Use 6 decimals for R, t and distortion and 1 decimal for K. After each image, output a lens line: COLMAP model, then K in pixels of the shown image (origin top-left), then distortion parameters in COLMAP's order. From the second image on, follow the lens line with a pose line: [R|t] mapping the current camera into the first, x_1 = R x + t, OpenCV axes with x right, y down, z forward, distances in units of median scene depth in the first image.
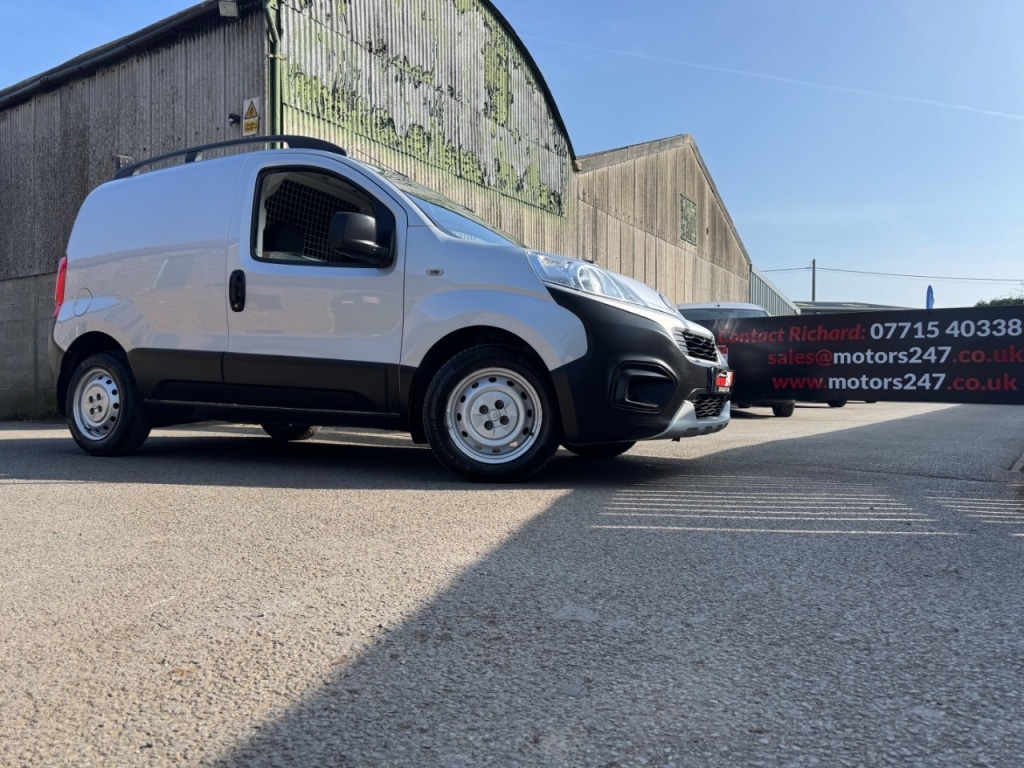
lens RADIAL K [[730.0, 0, 513.6], [0, 730.0, 377.4], [0, 0, 1]] dist [0.032214, -0.036264]
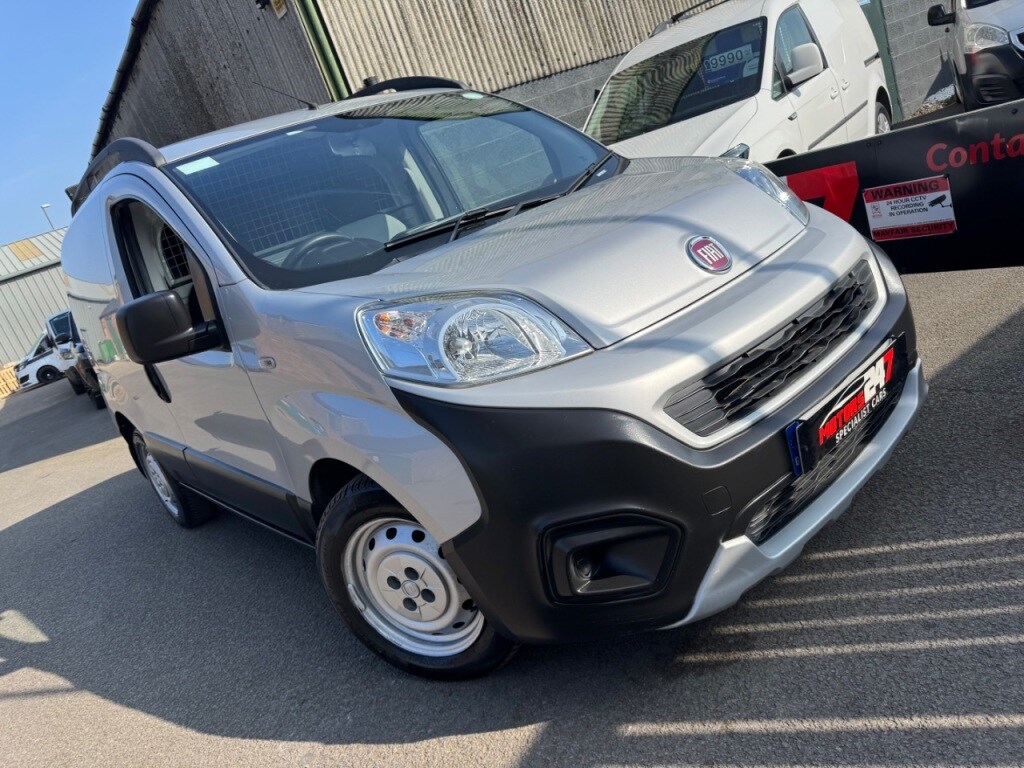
lens RADIAL K [[730.0, 0, 507.0], [0, 730.0, 386.6], [0, 0, 1]] dist [0.032214, -0.036264]
pose [[0.868454, -0.189037, -0.458315, 0.147181], [0.339760, 0.900163, 0.272525, -0.099143], [0.361041, -0.392392, 0.845978, 0.245083]]
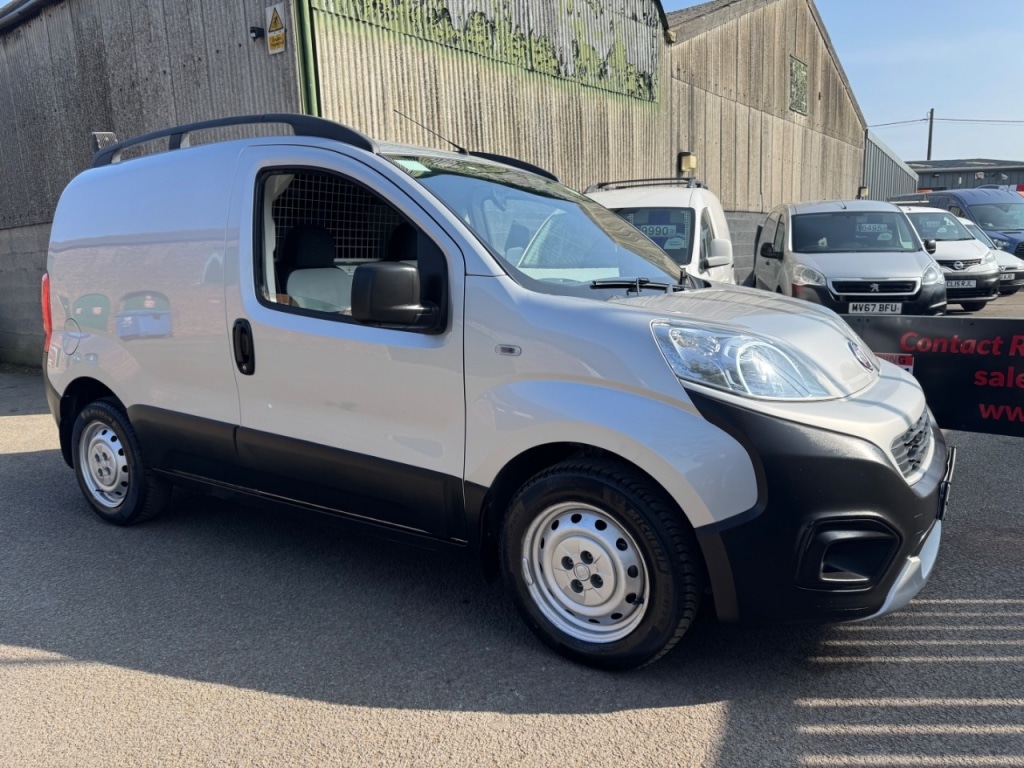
lens RADIAL K [[730.0, 0, 516.9], [0, 730.0, 385.1], [0, 0, 1]] dist [0.032214, -0.036264]
pose [[0.994195, -0.023077, -0.105094, -0.014297], [0.042122, 0.982248, 0.182796, -0.103717], [0.099010, -0.186161, 0.977518, 0.153520]]
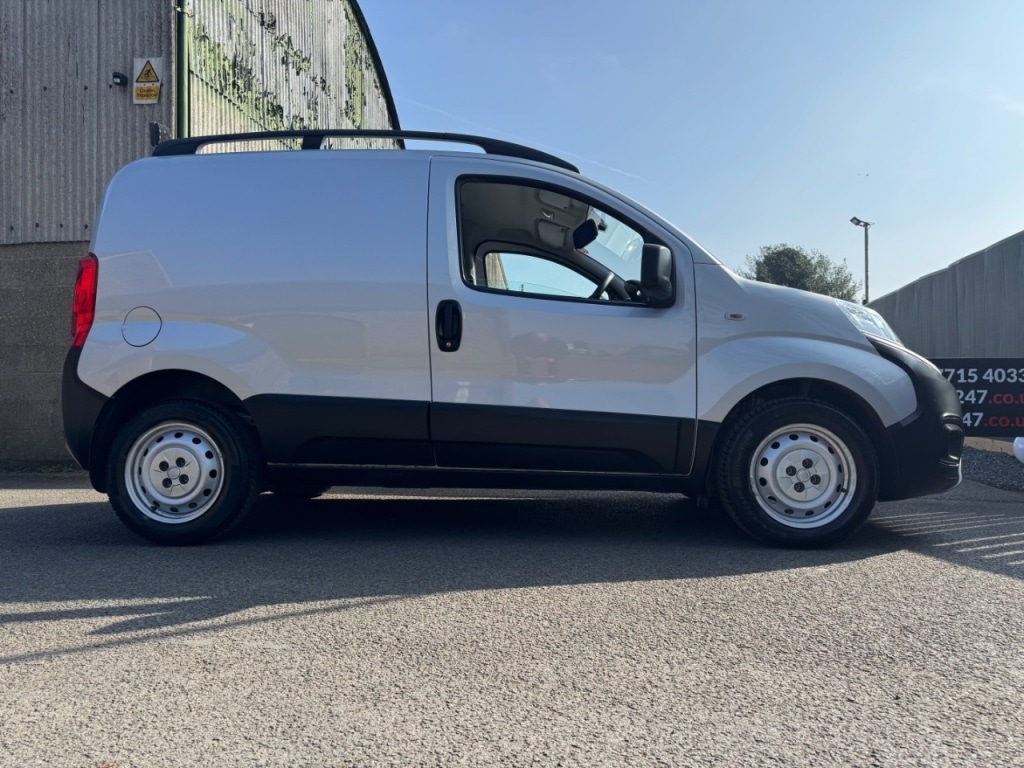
lens RADIAL K [[730.0, 0, 514.6], [0, 730.0, 382.4], [0, 0, 1]] dist [0.032214, -0.036264]
pose [[0.909333, 0.001298, 0.416067, -0.325974], [0.002935, 0.999950, -0.009534, -0.024703], [-0.416059, 0.009890, 0.909284, 0.127059]]
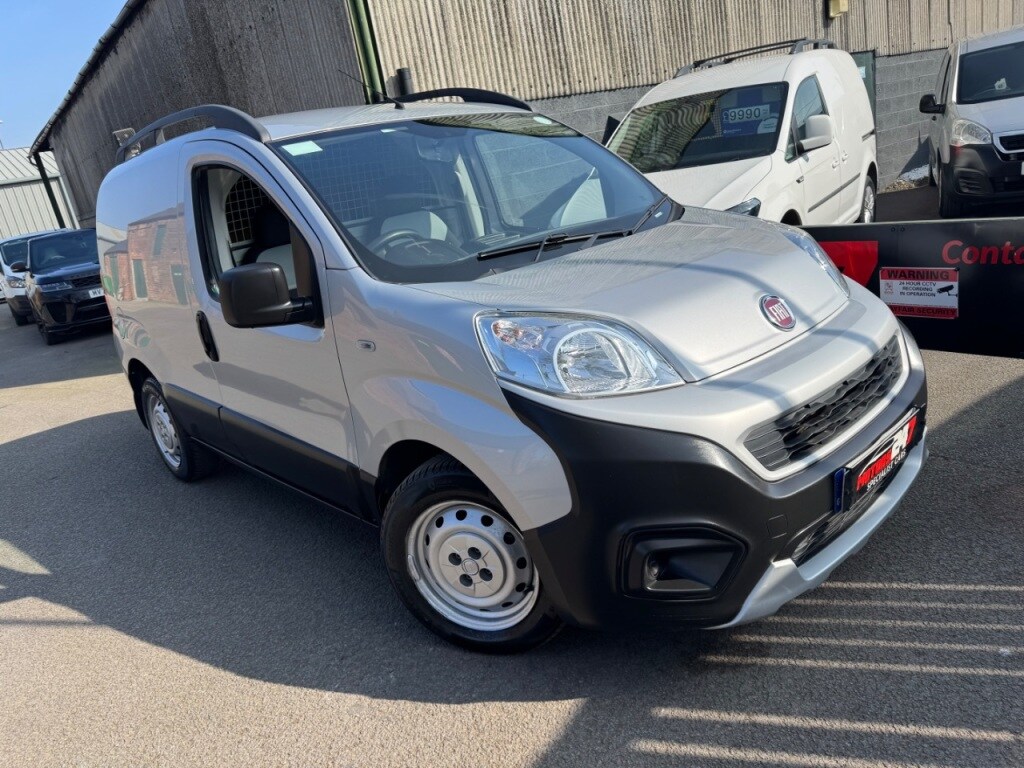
lens RADIAL K [[730.0, 0, 505.9], [0, 730.0, 386.3], [0, 0, 1]] dist [0.032214, -0.036264]
pose [[0.921439, -0.055857, -0.384487, 0.113486], [0.180246, 0.938128, 0.295680, -0.124252], [0.344182, -0.341754, 0.874496, 0.202805]]
